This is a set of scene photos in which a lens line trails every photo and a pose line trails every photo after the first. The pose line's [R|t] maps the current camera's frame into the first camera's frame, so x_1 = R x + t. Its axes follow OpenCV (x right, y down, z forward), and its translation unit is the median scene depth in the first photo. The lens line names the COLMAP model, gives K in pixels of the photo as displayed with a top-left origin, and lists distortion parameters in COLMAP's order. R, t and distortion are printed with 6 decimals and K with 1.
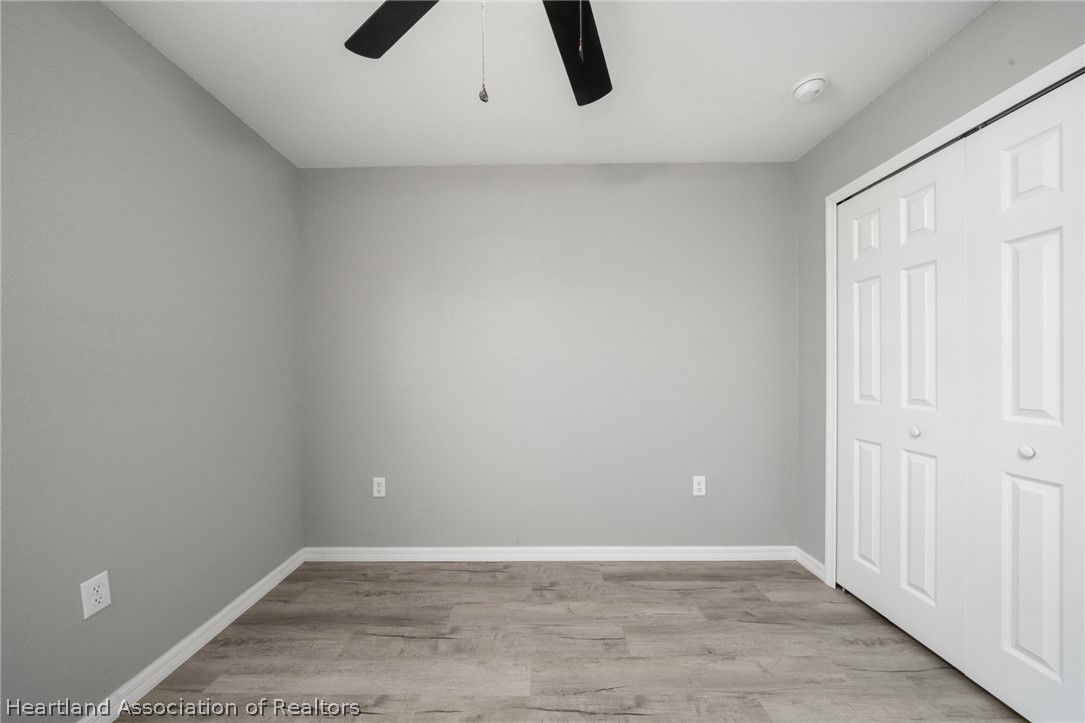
lens RADIAL K [[370.1, 0, 540.2], [0, 370.1, 367.9], [0, 0, 1]] dist [-0.006982, -0.000210]
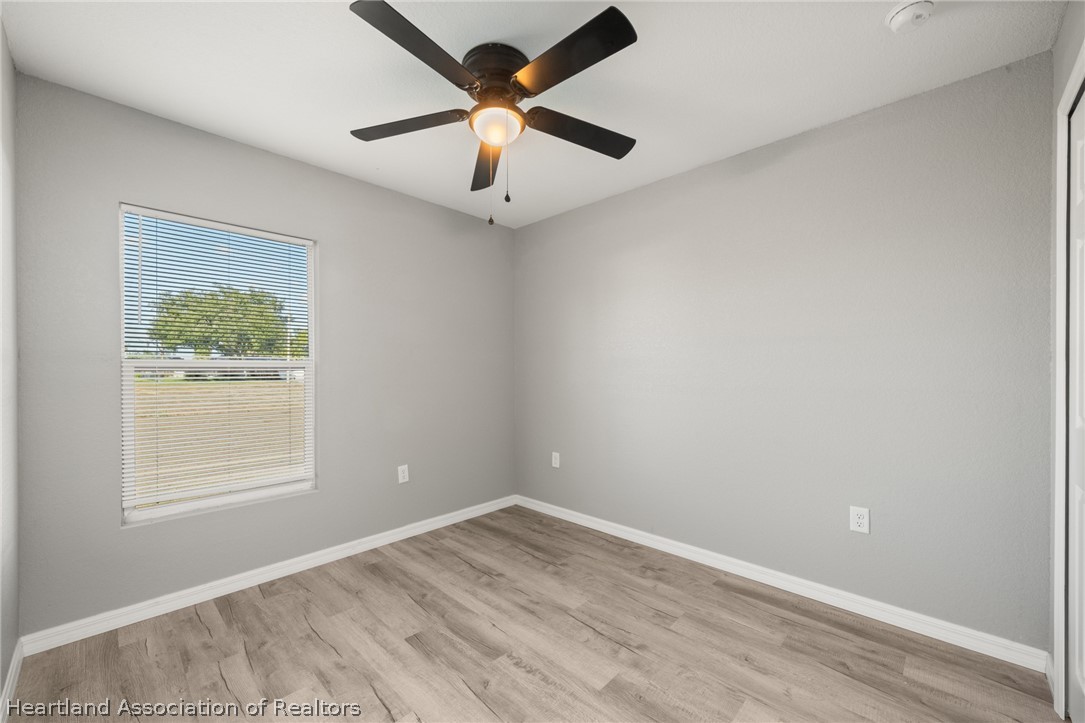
lens RADIAL K [[443.4, 0, 549.9], [0, 443.4, 367.4], [0, 0, 1]] dist [-0.003533, 0.000422]
pose [[0.727092, 0.003712, -0.686530, 0.746490], [-0.005028, 0.999987, 0.000081, -0.006113], [0.686521, 0.003393, 0.727102, -0.188777]]
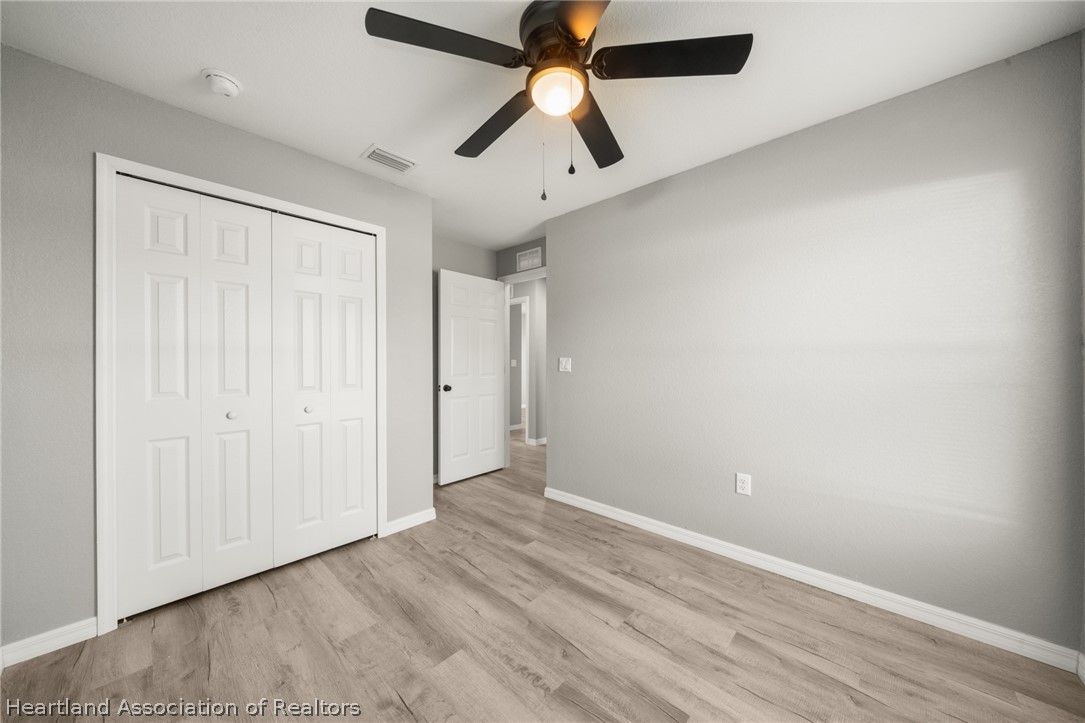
lens RADIAL K [[370.1, 0, 533.4], [0, 370.1, 360.4], [0, 0, 1]] dist [-0.006982, -0.000210]
pose [[-0.712403, 0.002904, 0.701765, -0.495672], [0.006415, 0.999977, 0.002374, -0.002634], [-0.701741, 0.006193, -0.712405, 1.009398]]
